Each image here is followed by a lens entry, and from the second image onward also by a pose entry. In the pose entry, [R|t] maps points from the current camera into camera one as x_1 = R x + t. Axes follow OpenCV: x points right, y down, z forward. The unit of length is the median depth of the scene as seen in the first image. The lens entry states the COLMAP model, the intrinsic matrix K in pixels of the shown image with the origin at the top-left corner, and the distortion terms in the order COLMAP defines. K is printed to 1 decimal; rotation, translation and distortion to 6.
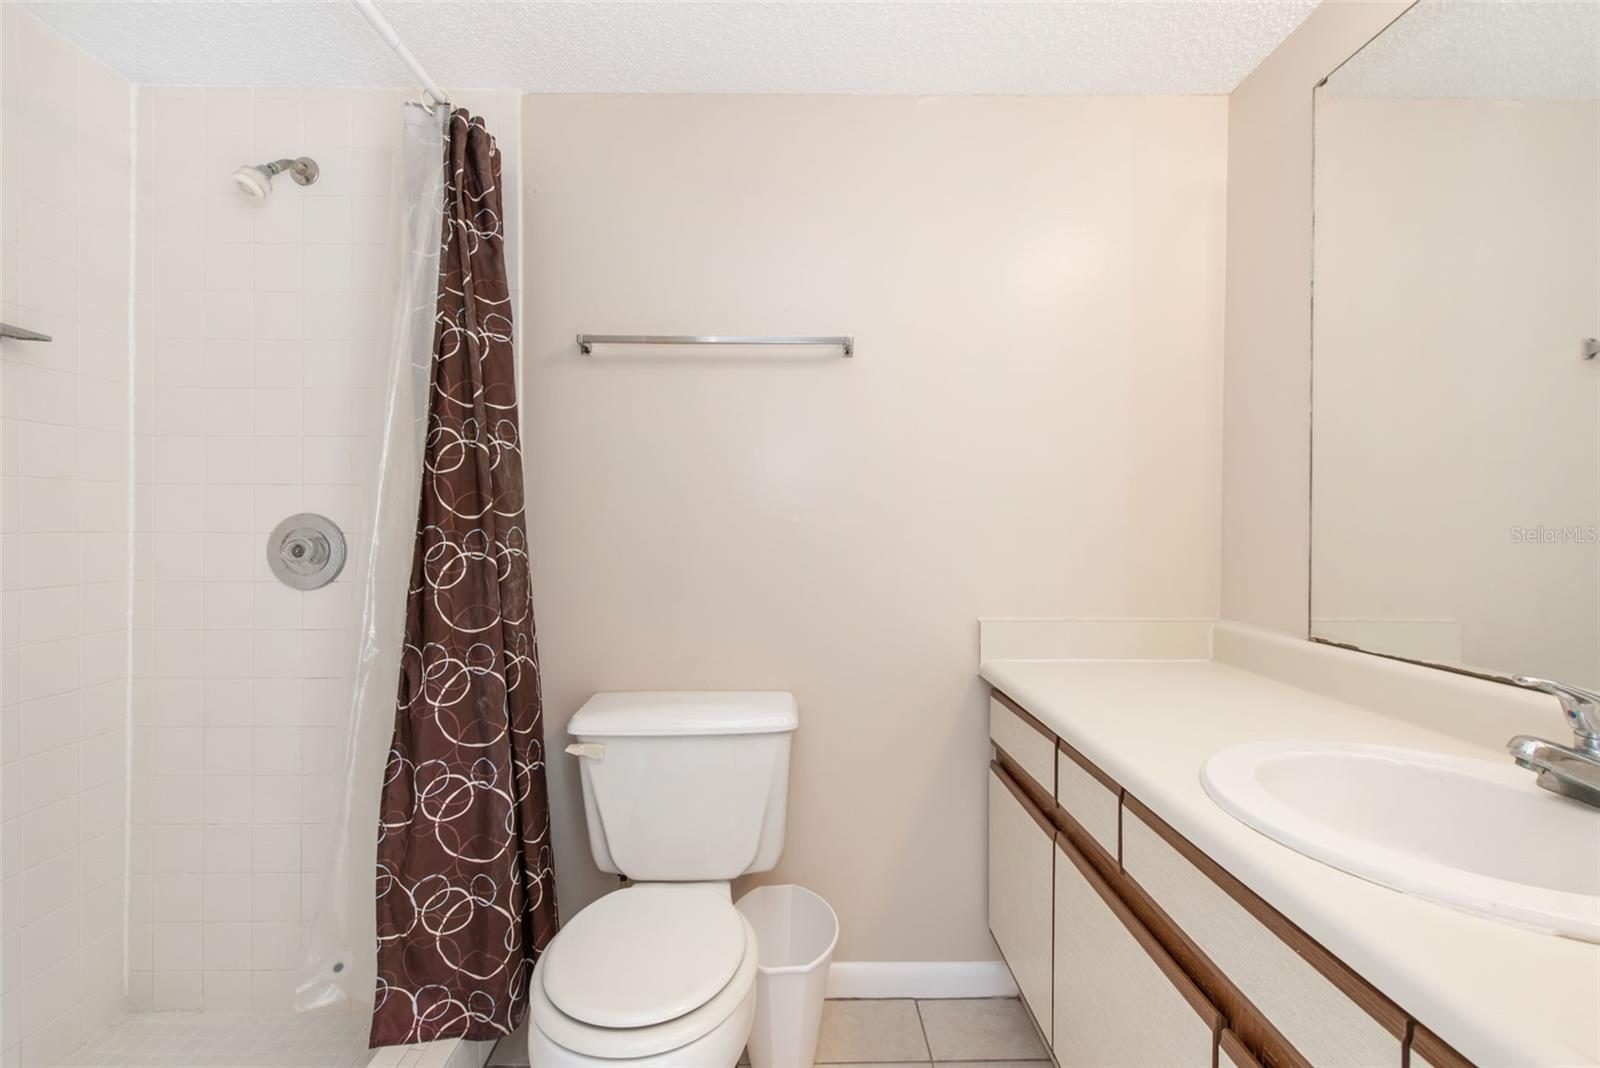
lens RADIAL K [[687.2, 0, 808.5], [0, 687.2, 531.6], [0, 0, 1]] dist [0.001061, -0.000109]
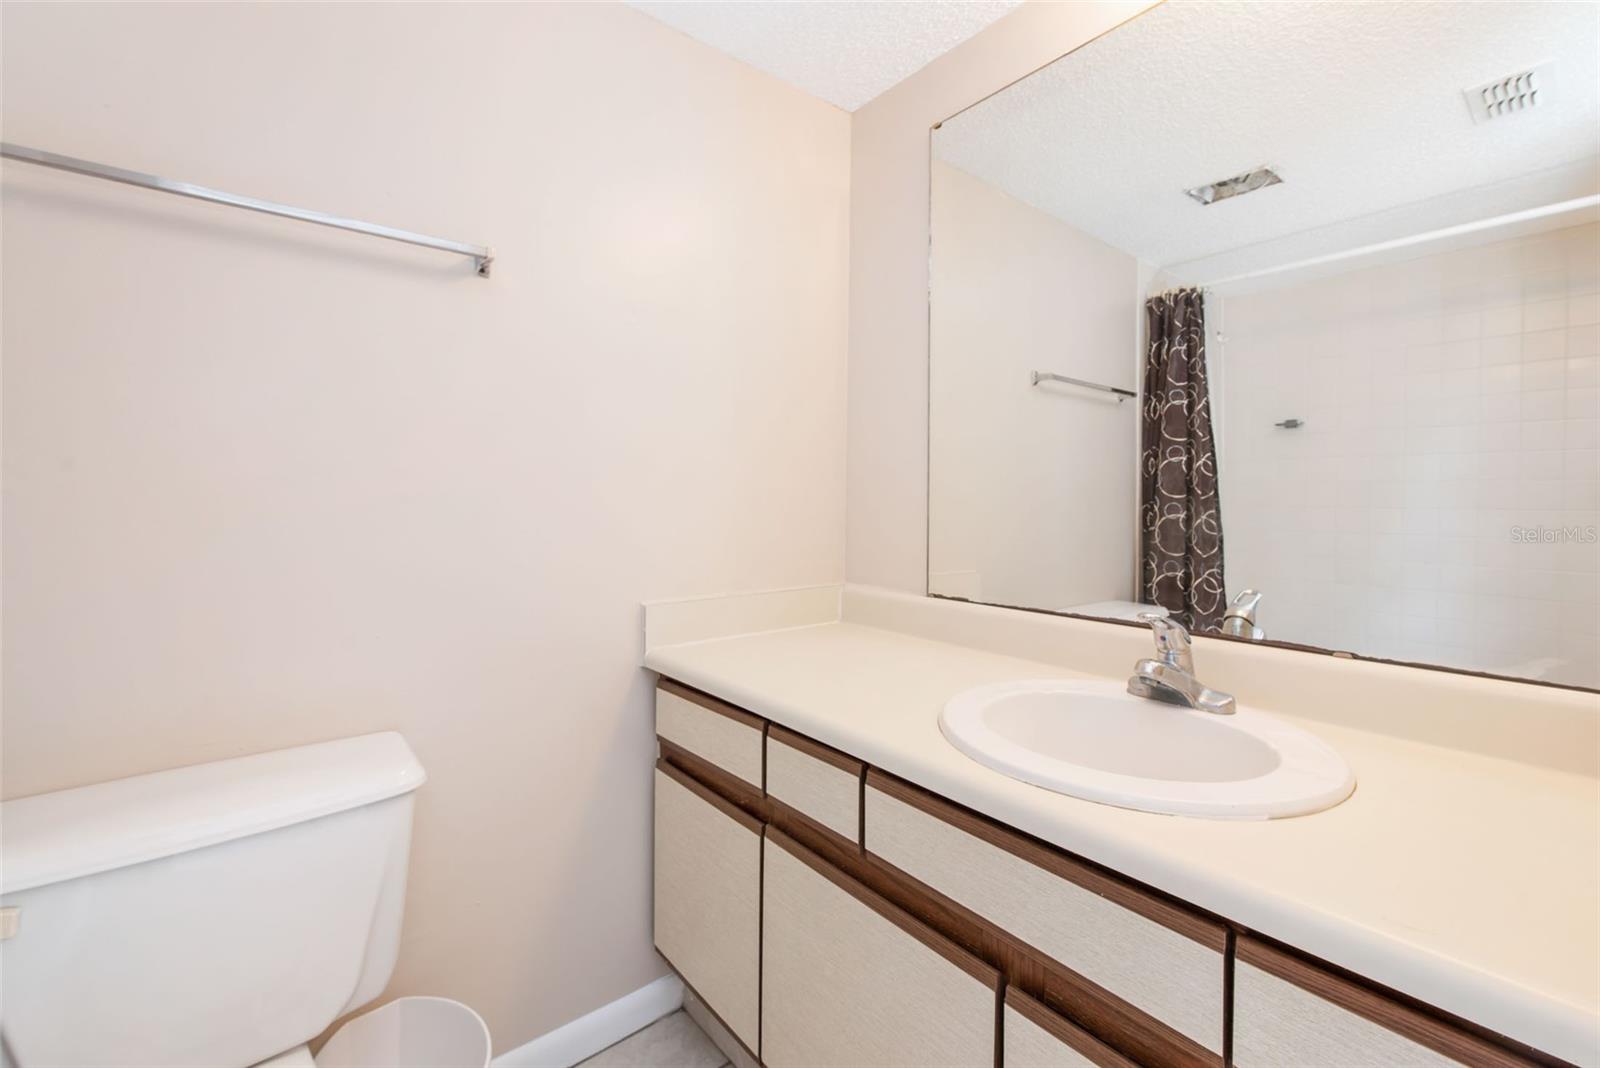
lens RADIAL K [[666.8, 0, 801.8], [0, 666.8, 505.8], [0, 0, 1]] dist [0.000145, -0.000214]
pose [[0.784996, -0.003238, 0.619492, -0.149822], [0.002610, 0.999995, 0.001919, 0.000285], [-0.619495, 0.000111, 0.785000, 0.236575]]
